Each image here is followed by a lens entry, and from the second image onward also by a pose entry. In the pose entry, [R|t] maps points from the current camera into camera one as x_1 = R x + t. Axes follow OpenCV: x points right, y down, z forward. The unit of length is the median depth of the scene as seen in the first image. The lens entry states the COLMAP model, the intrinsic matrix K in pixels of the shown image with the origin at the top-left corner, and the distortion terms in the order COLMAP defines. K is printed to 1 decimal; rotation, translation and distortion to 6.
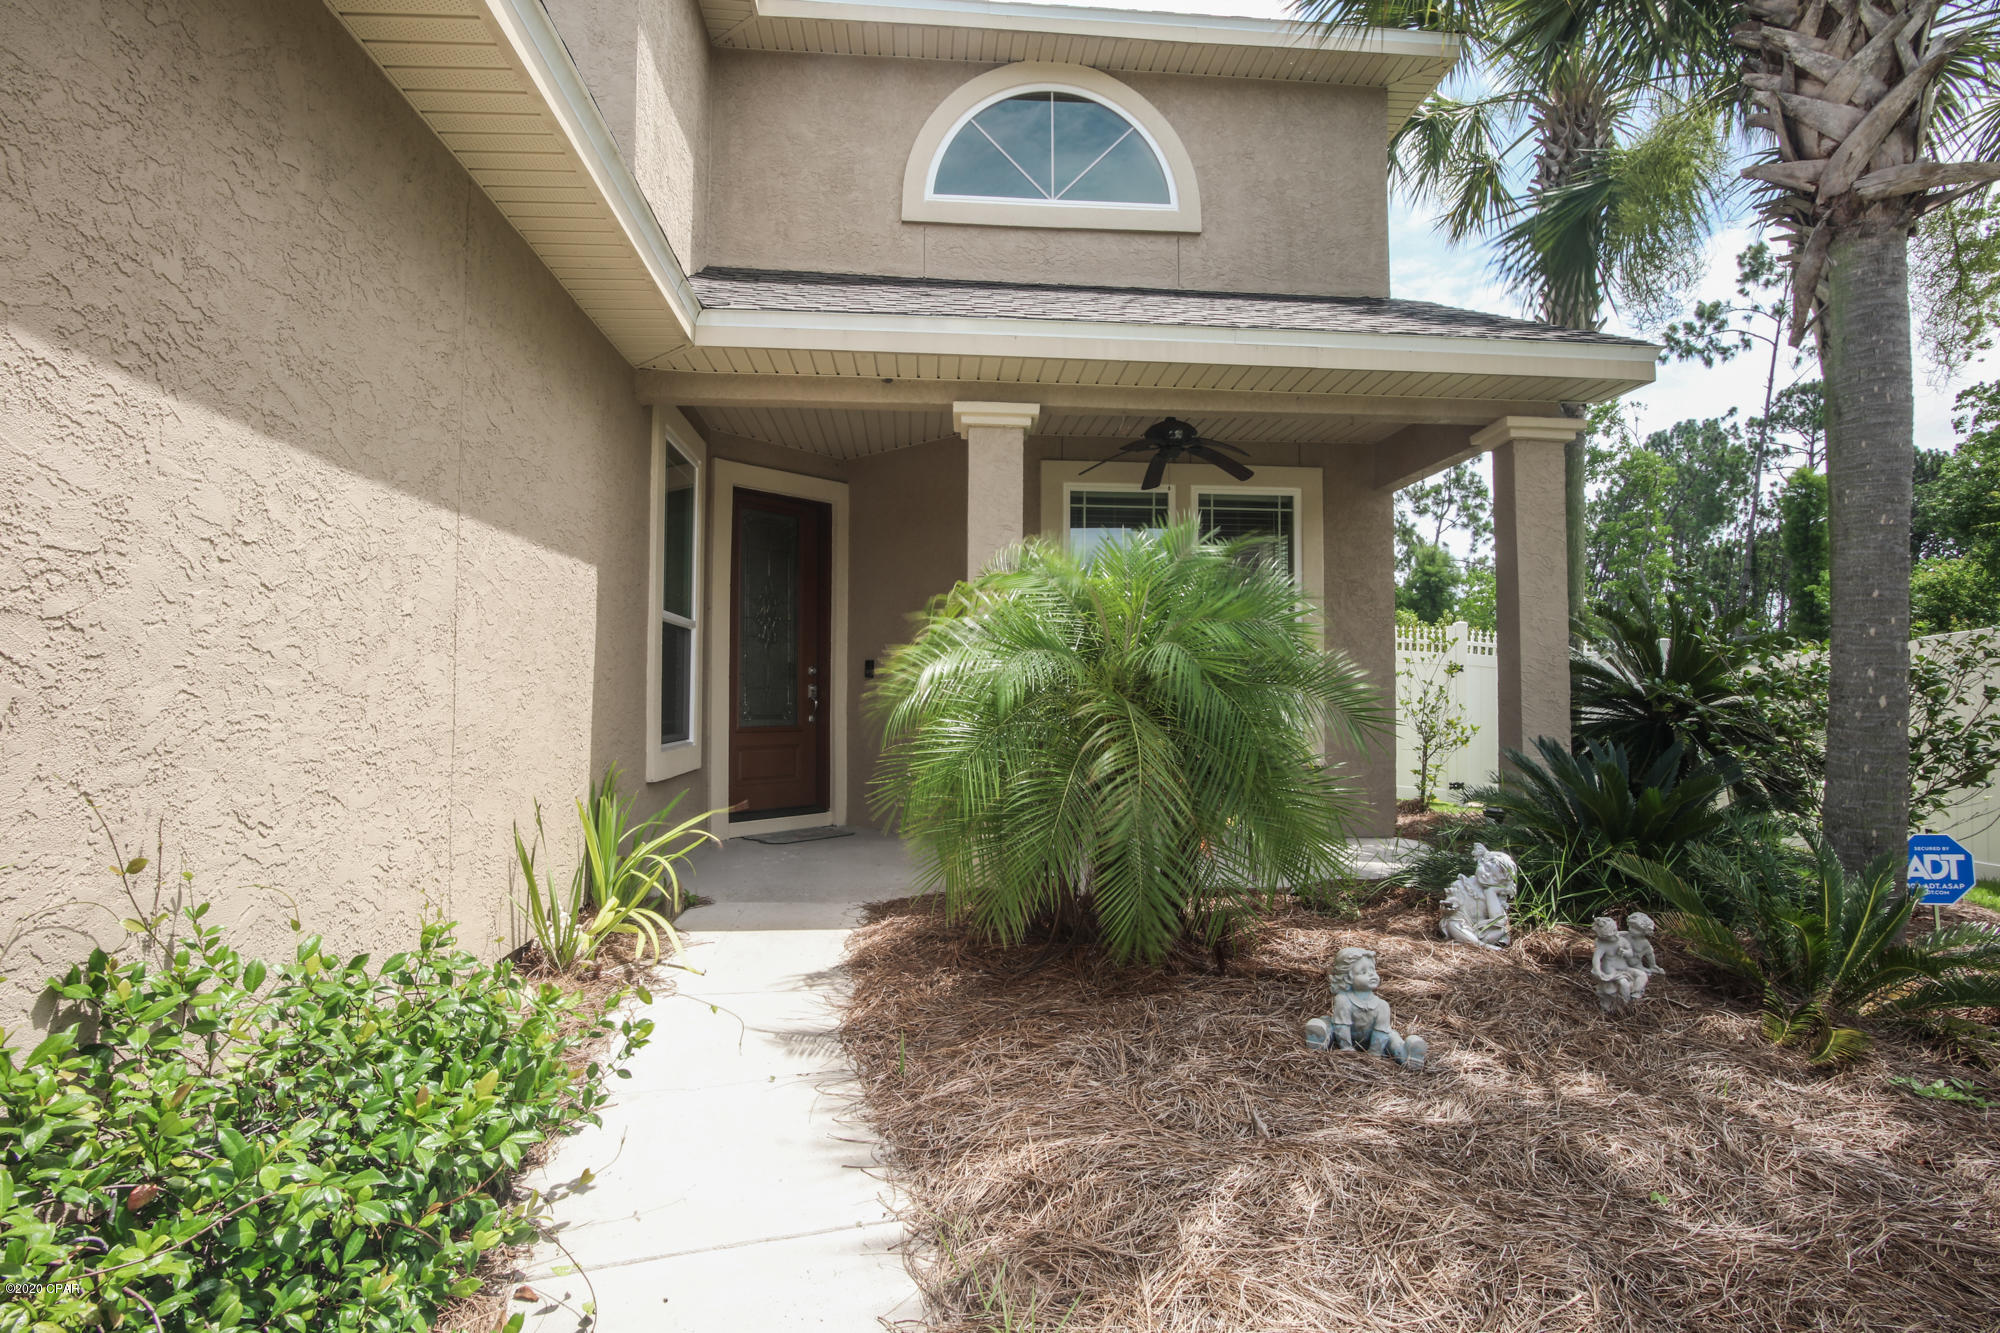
lens RADIAL K [[971.8, 0, 993.3], [0, 971.8, 666.9], [0, 0, 1]] dist [-0.025284, 0.001369]
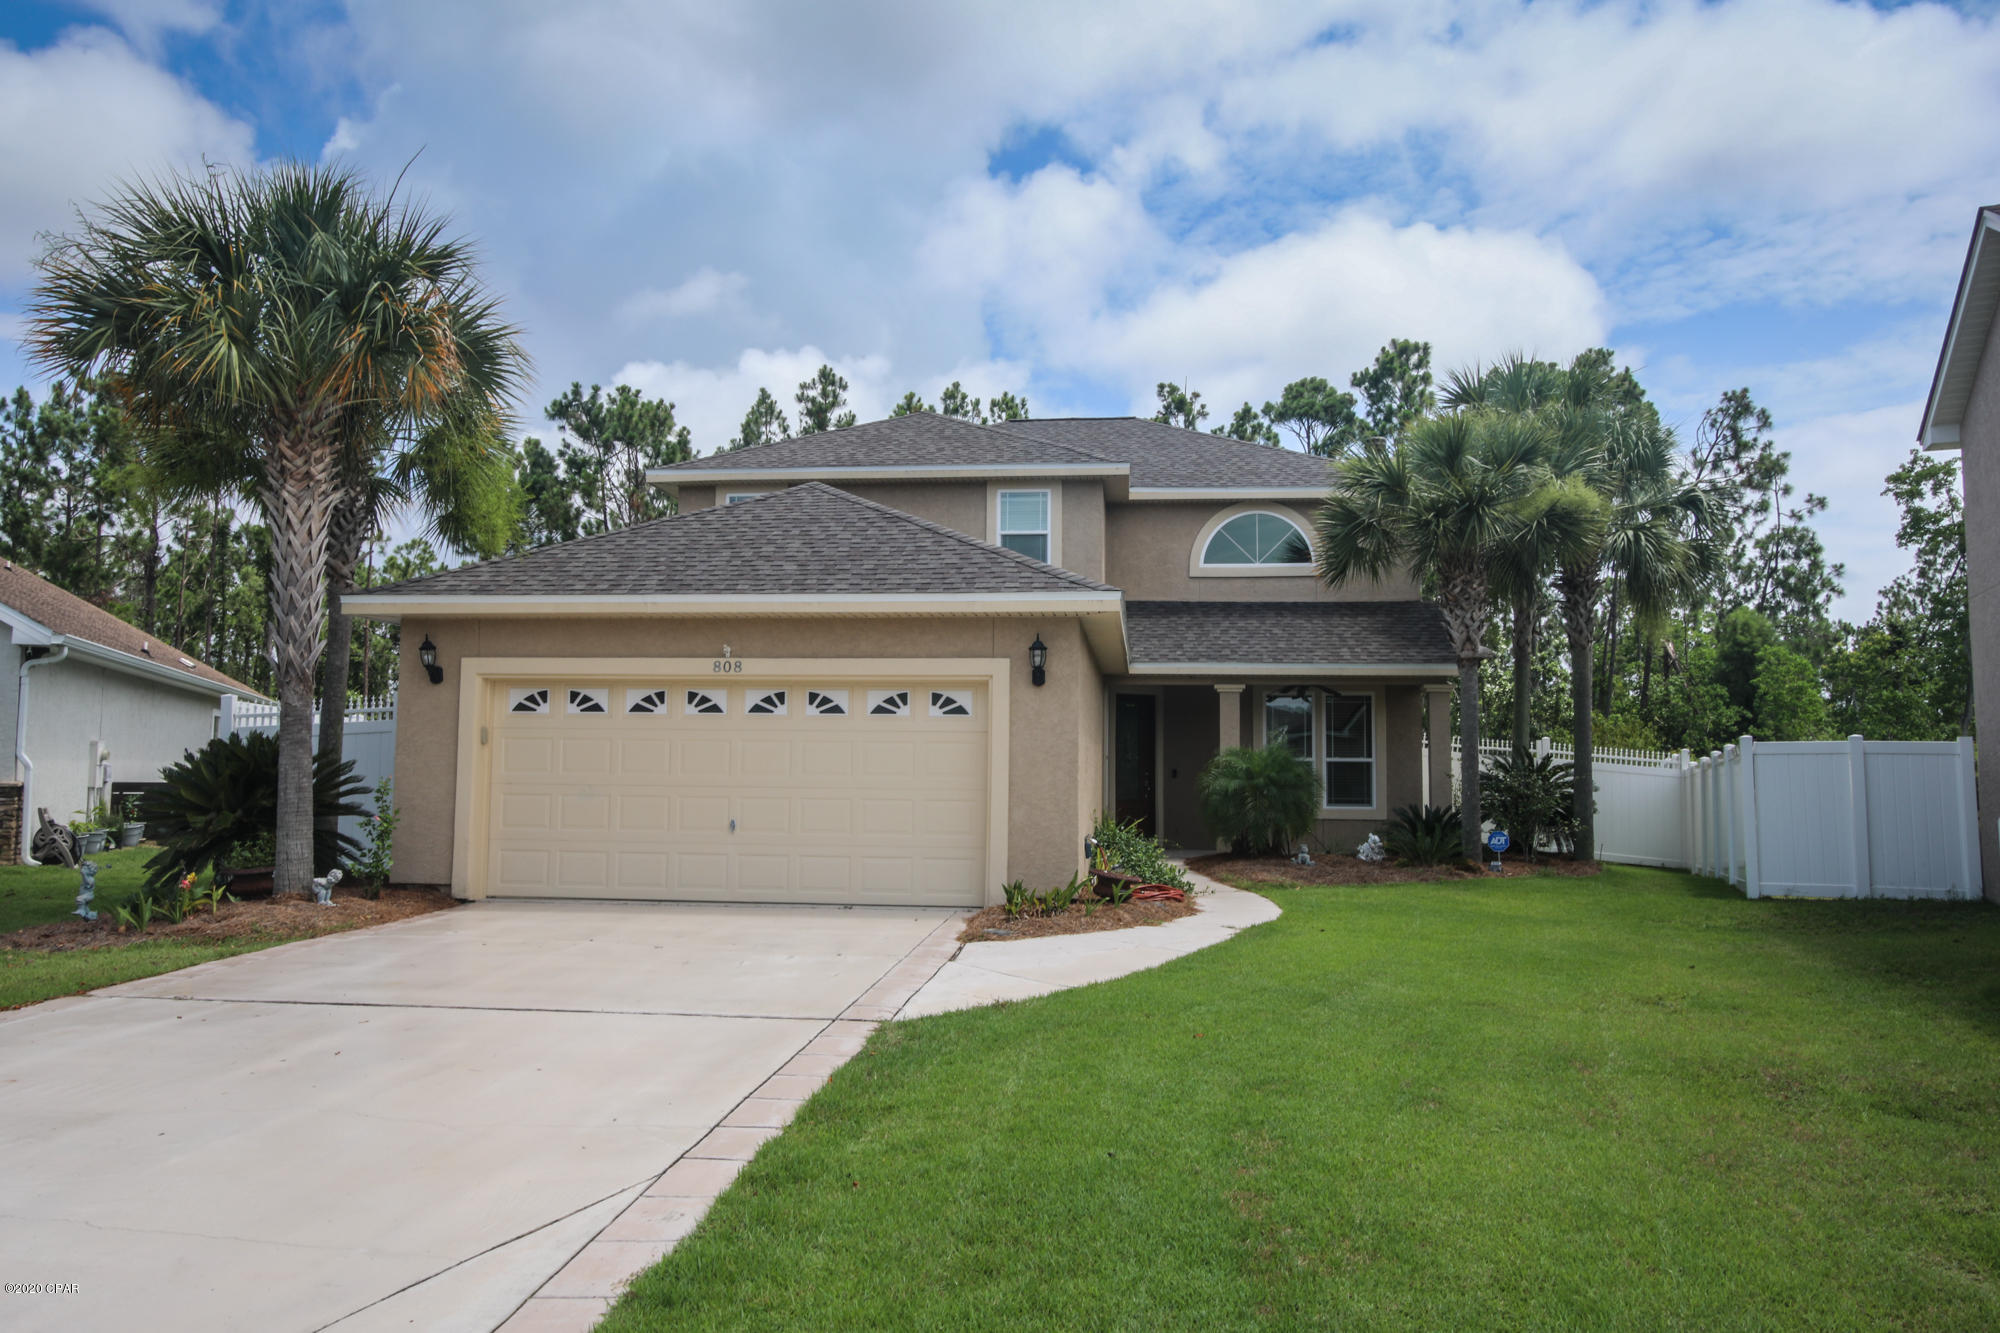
lens RADIAL K [[1376.2, 0, 1010.2], [0, 1376.2, 659.1], [0, 0, 1]] dist [-0.011610, 0.000952]
pose [[0.983749, -0.010617, -0.179234, 0.068316], [0.001806, 0.998785, -0.049255, -0.110400], [0.179539, 0.048131, 0.982573, -2.248665]]
